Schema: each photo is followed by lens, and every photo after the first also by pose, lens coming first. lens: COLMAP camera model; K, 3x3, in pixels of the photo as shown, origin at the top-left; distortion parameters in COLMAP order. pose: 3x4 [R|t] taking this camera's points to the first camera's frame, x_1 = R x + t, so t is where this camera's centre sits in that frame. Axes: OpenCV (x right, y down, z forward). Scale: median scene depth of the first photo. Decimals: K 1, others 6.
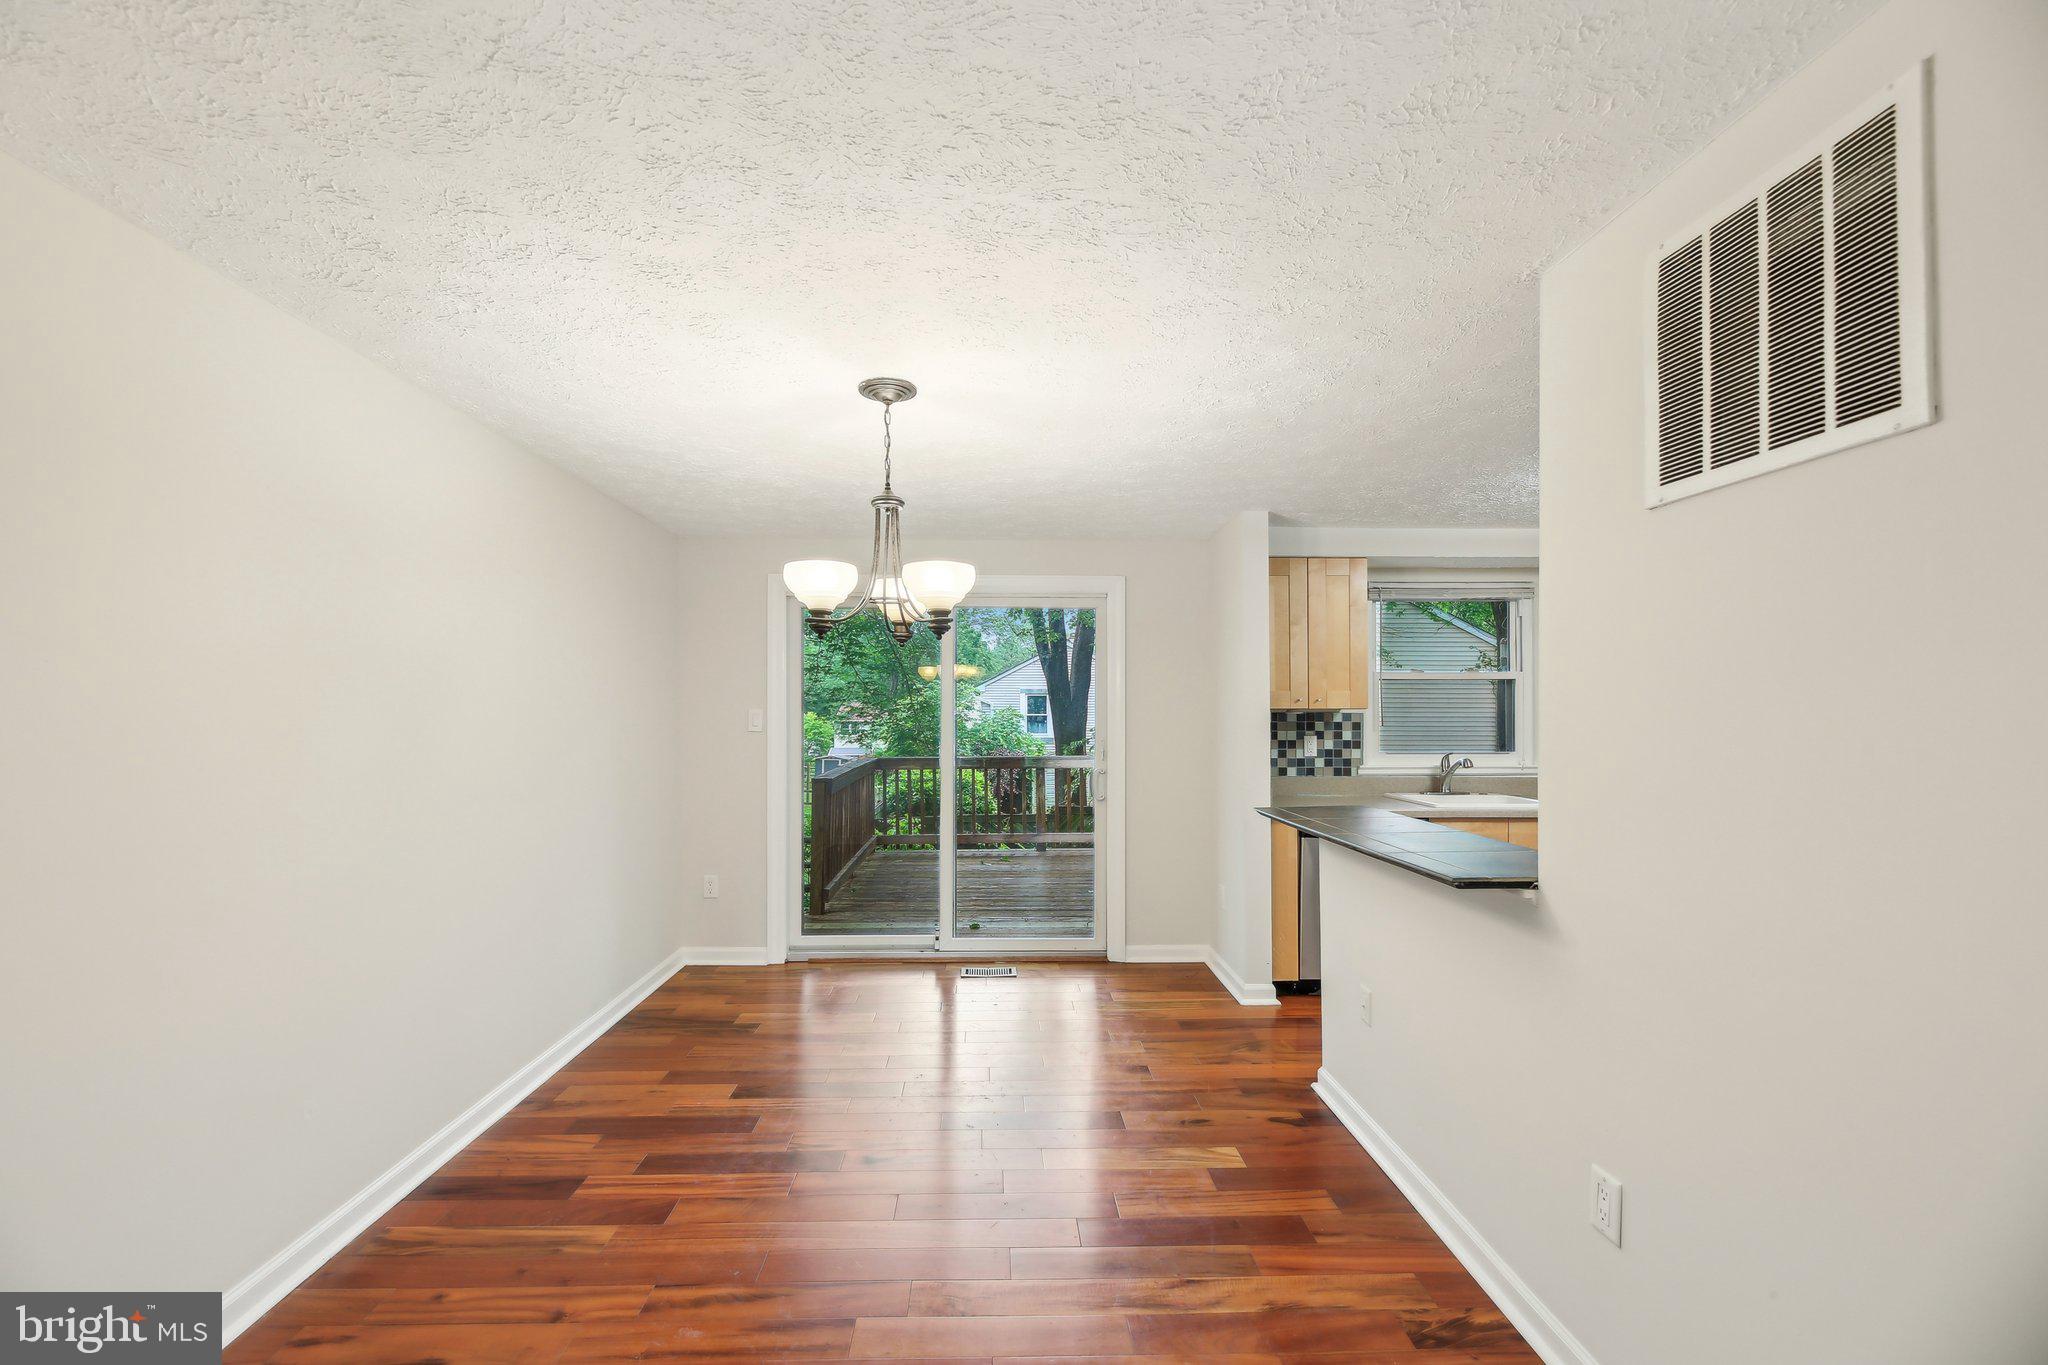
lens RADIAL K [[817.0, 0, 1016.8], [0, 817.0, 715.4], [0, 0, 1]] dist [0.000178, 0.000010]
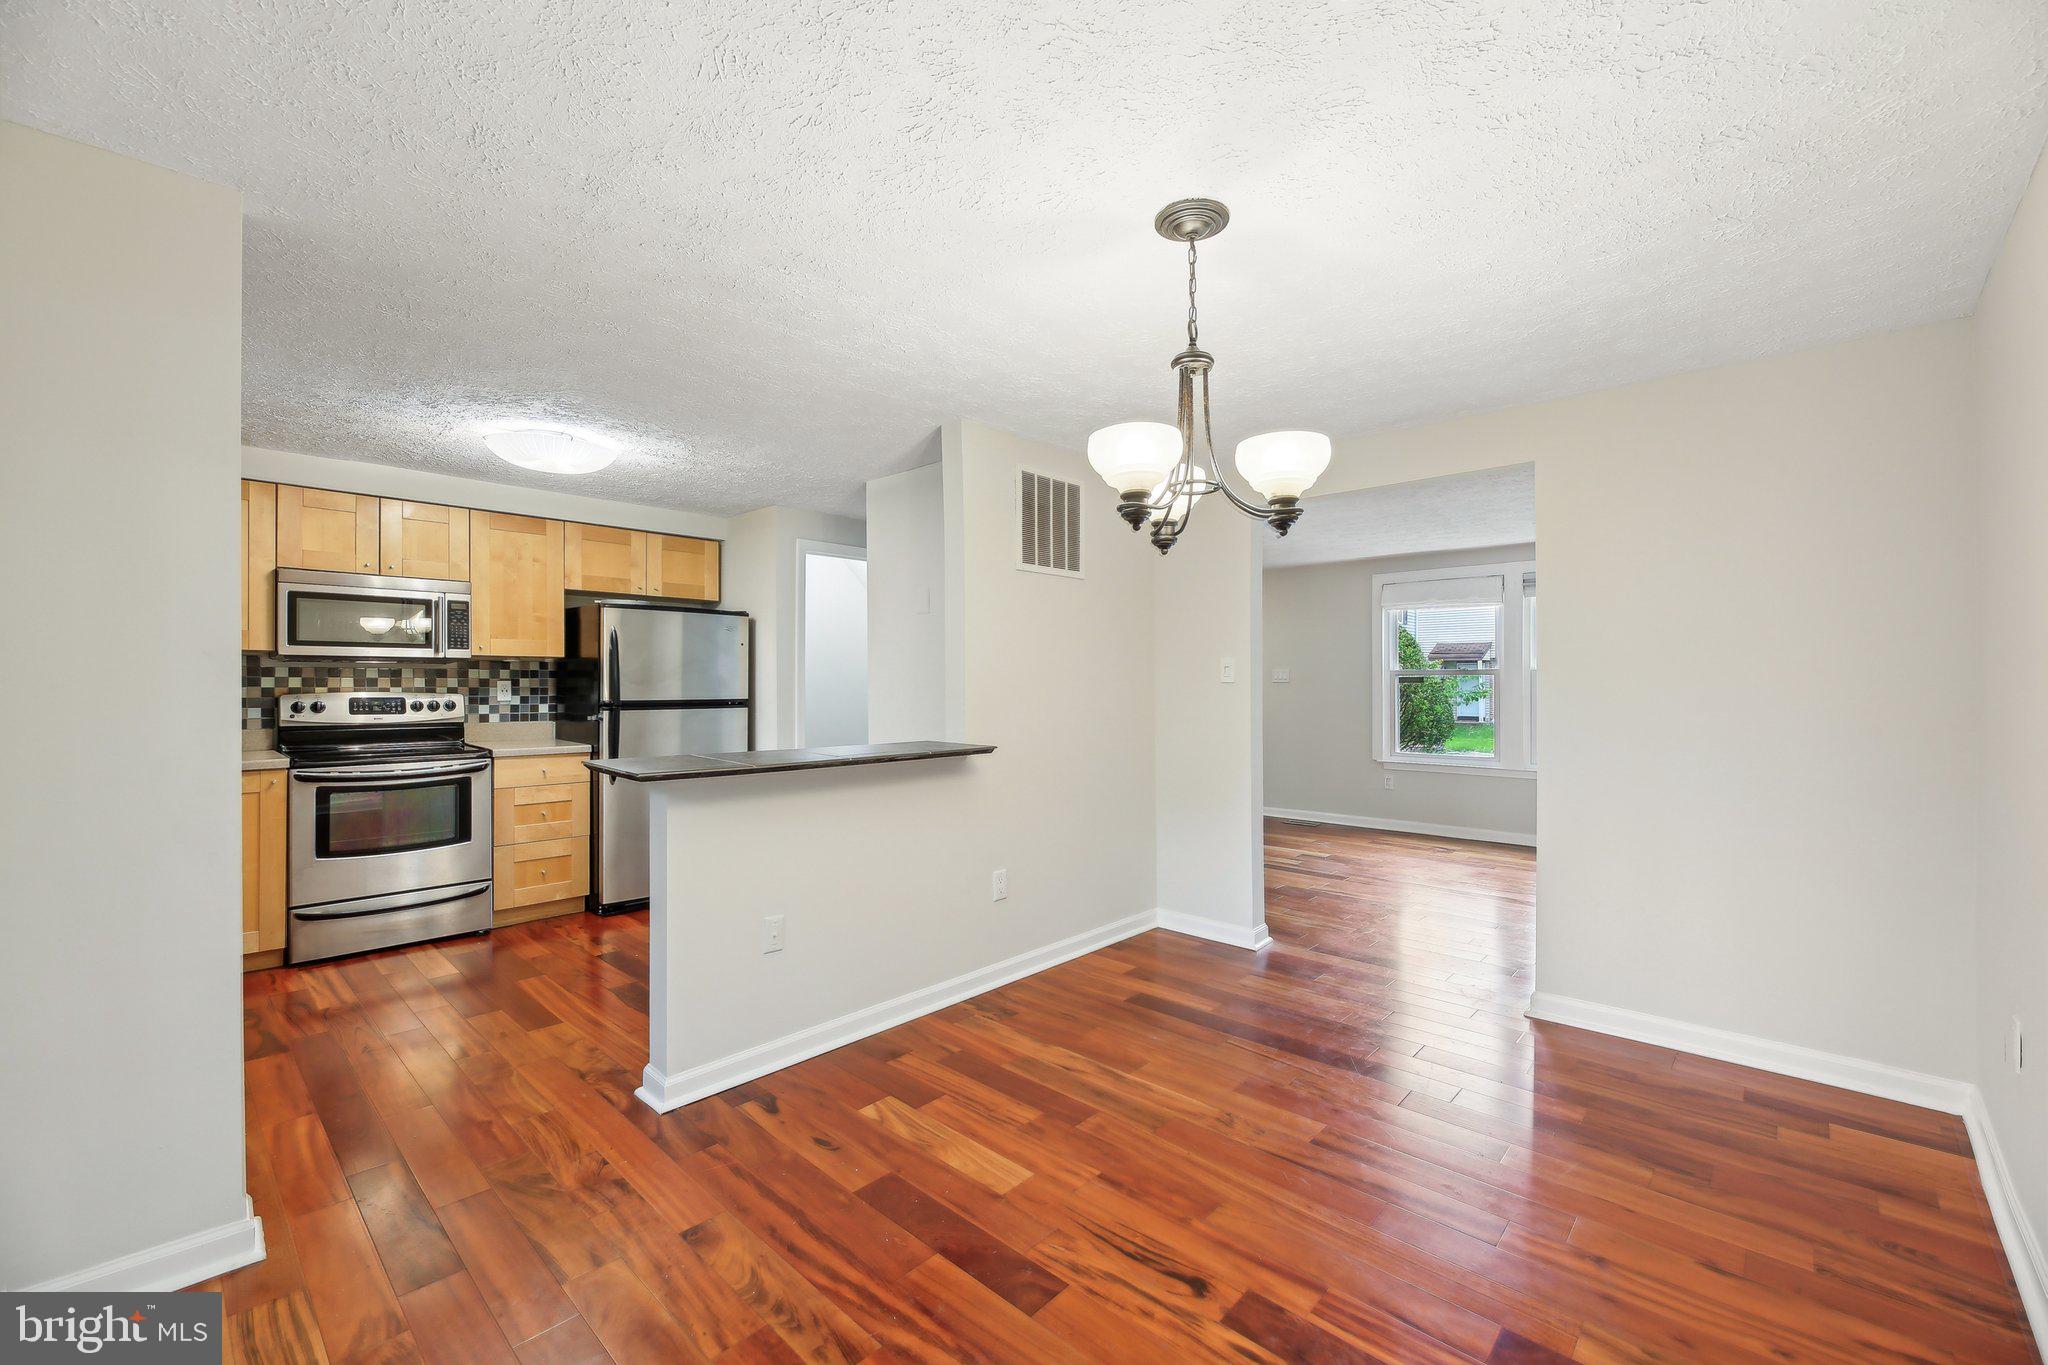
lens RADIAL K [[838.6, 0, 1056.2], [0, 838.6, 679.4], [0, 0, 1]] dist [-0.000080, -0.000074]
pose [[-0.729391, -0.000802, 0.684096, -0.309225], [-0.002955, 0.999994, -0.001979, 0.021240], [-0.684090, -0.003465, -0.729389, 0.867398]]
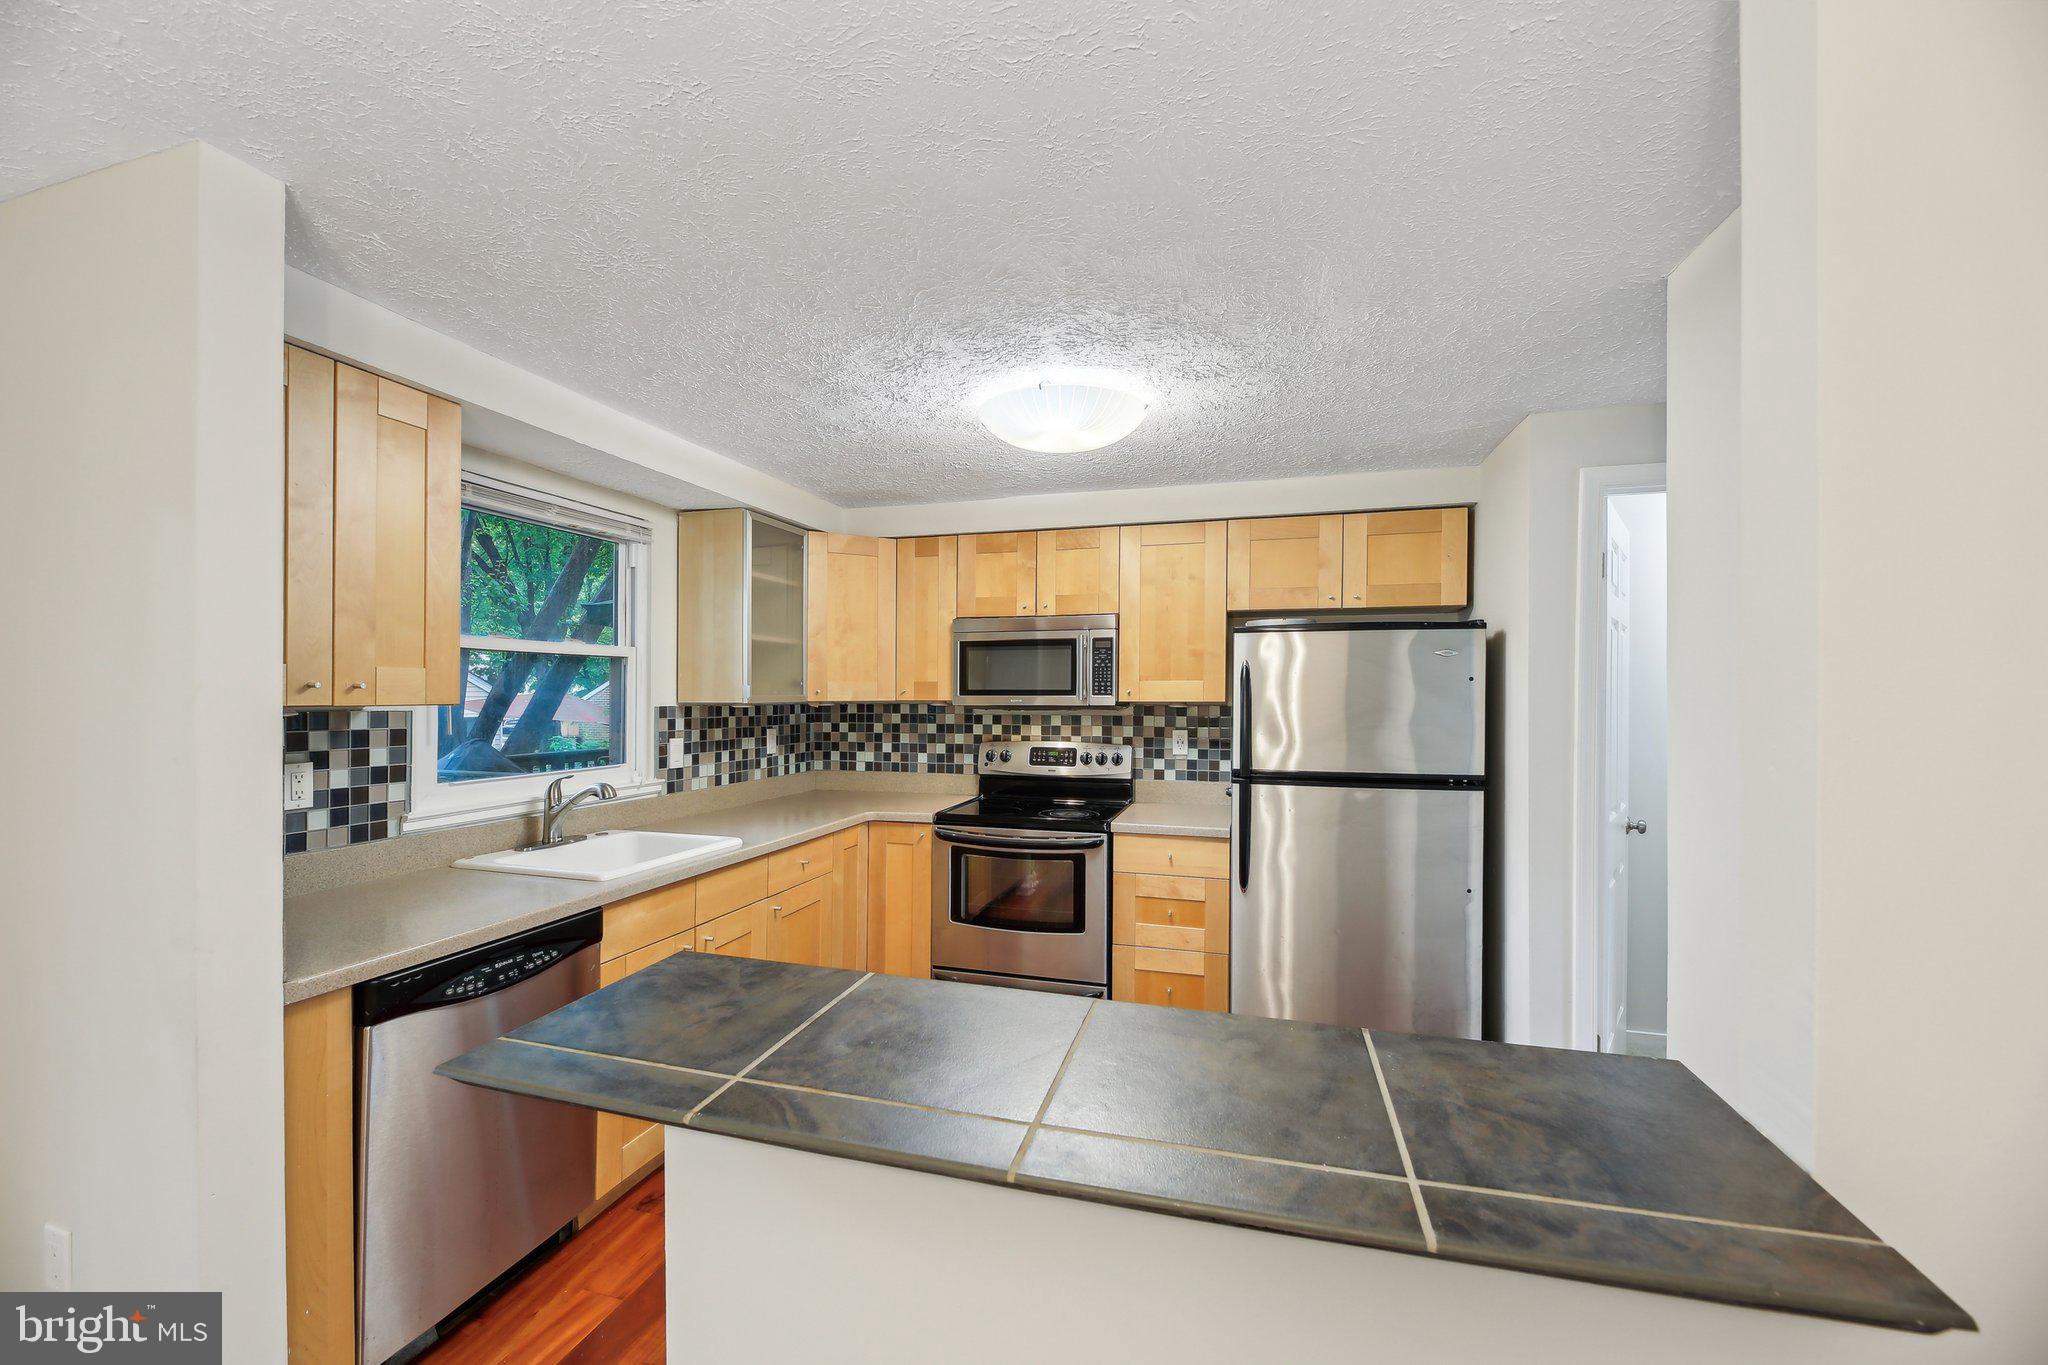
lens RADIAL K [[825.8, 0, 990.5], [0, 825.8, 690.7], [0, 0, 1]] dist [-0.012123, -0.000114]
pose [[0.313981, 0.004476, 0.949419, 0.050930], [-0.000208, 0.999989, -0.004646, -0.013110], [-0.949429, 0.001262, 0.313978, 0.495669]]
